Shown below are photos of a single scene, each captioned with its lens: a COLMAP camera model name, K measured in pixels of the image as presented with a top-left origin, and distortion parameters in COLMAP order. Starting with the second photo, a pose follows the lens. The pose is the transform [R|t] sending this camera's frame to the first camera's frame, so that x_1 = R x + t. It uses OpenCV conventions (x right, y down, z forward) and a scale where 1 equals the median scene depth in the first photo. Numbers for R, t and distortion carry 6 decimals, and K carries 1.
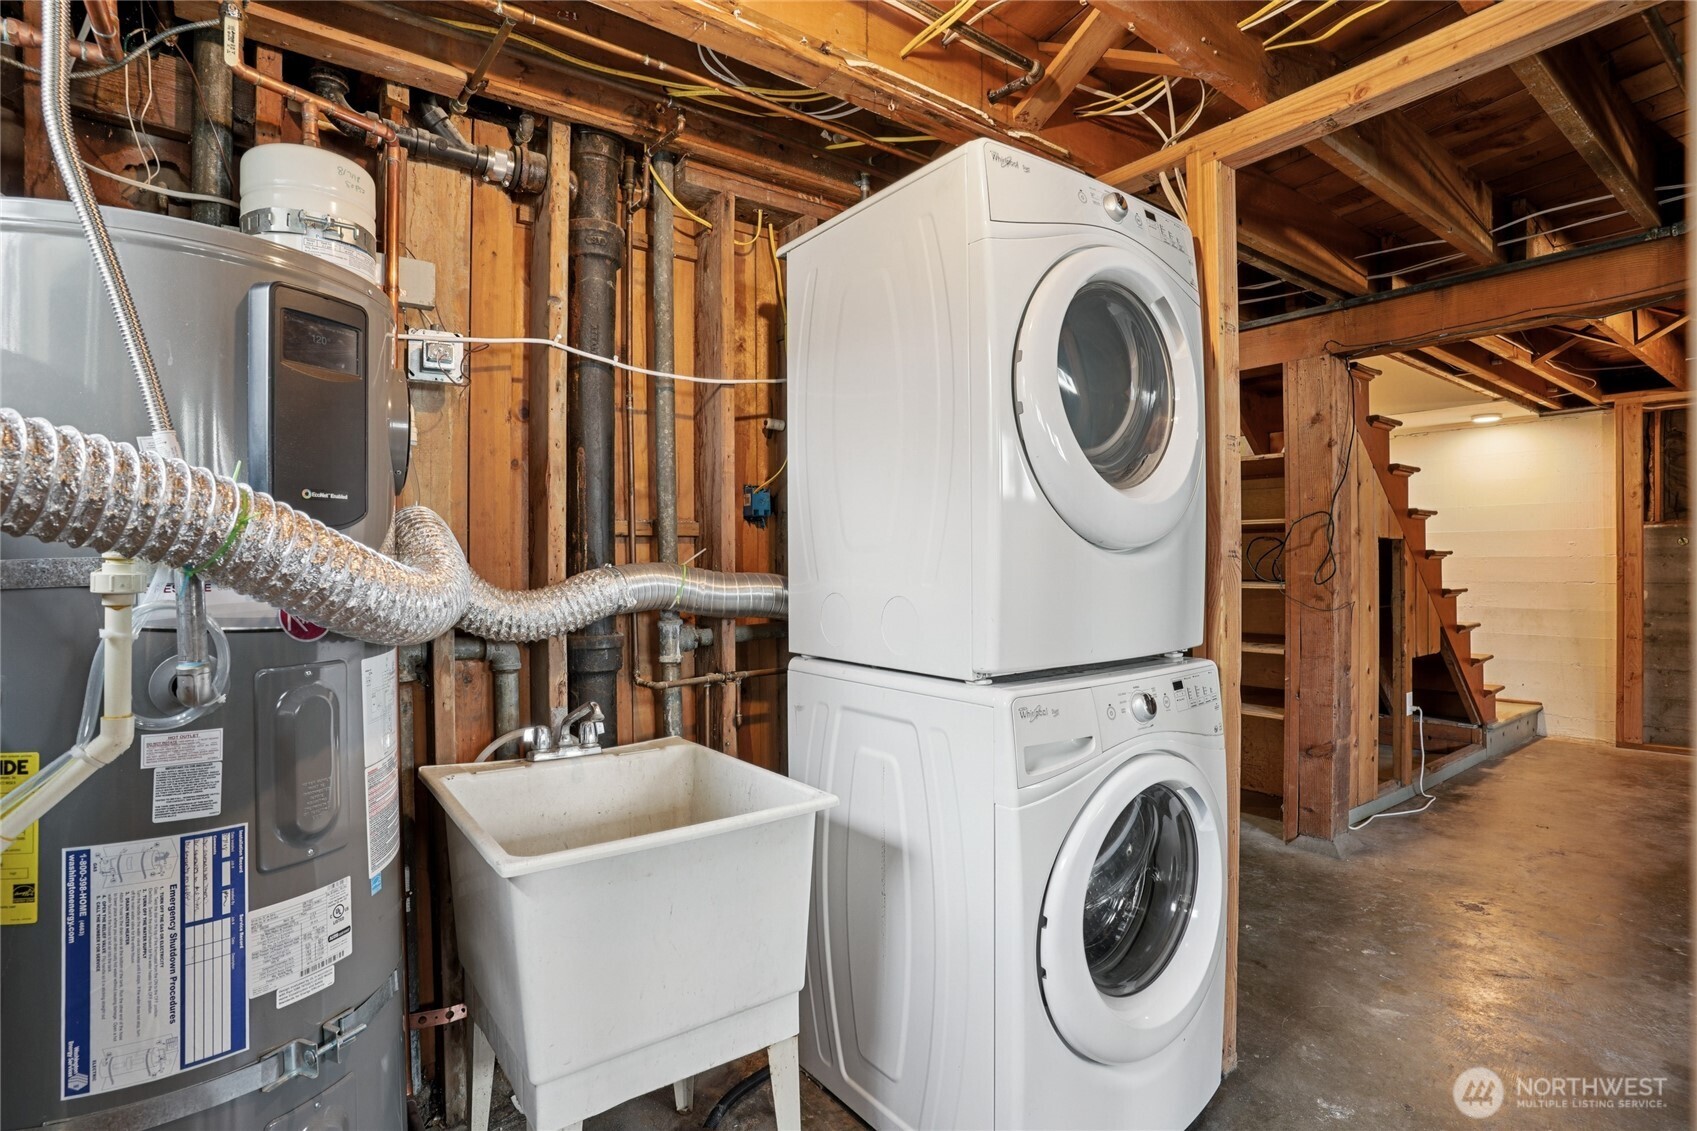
lens RADIAL K [[842.4, 0, 787.4], [0, 842.4, 555.5], [0, 0, 1]] dist [-0.046241, 0.014517]
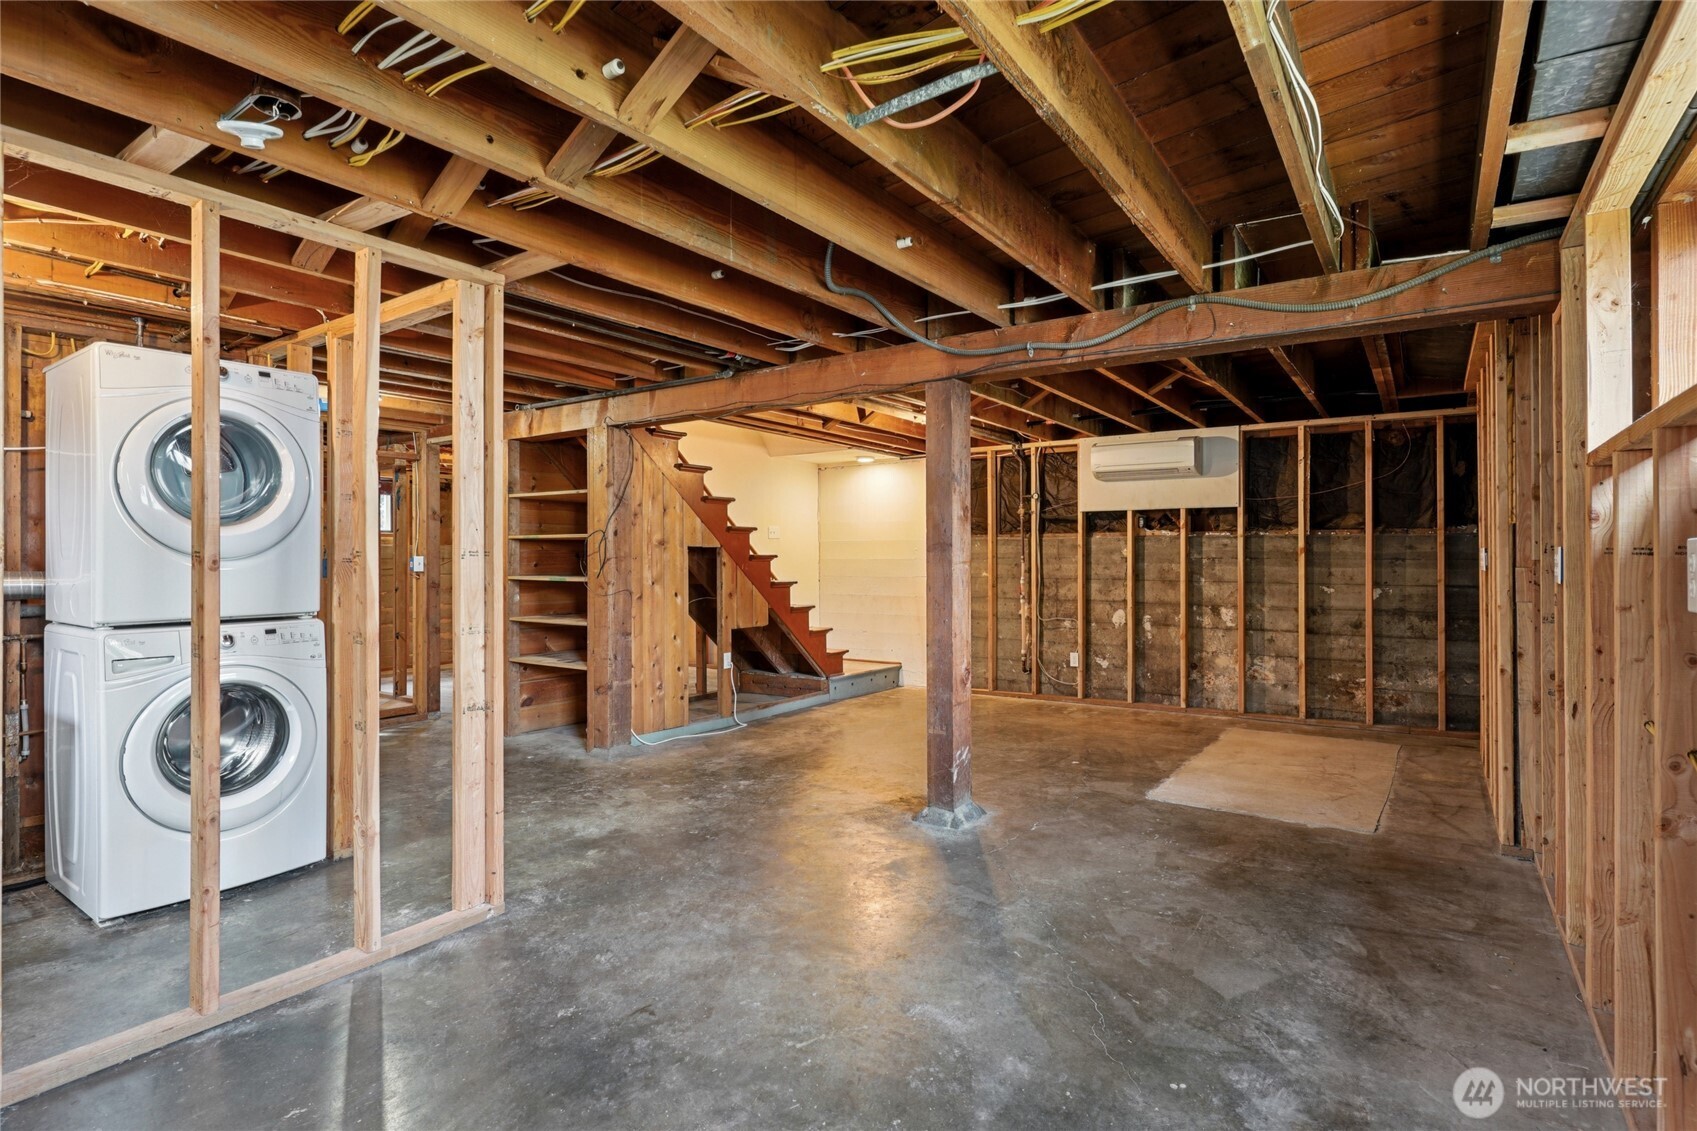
lens RADIAL K [[842.4, 0, 803.3], [0, 842.4, 558.8], [0, 0, 1]] dist [-0.046241, 0.014517]
pose [[0.943297, 0.003107, 0.331935, 0.465355], [-0.005637, 0.999962, 0.006659, -0.012265], [-0.331902, -0.008153, 0.943279, -0.534222]]
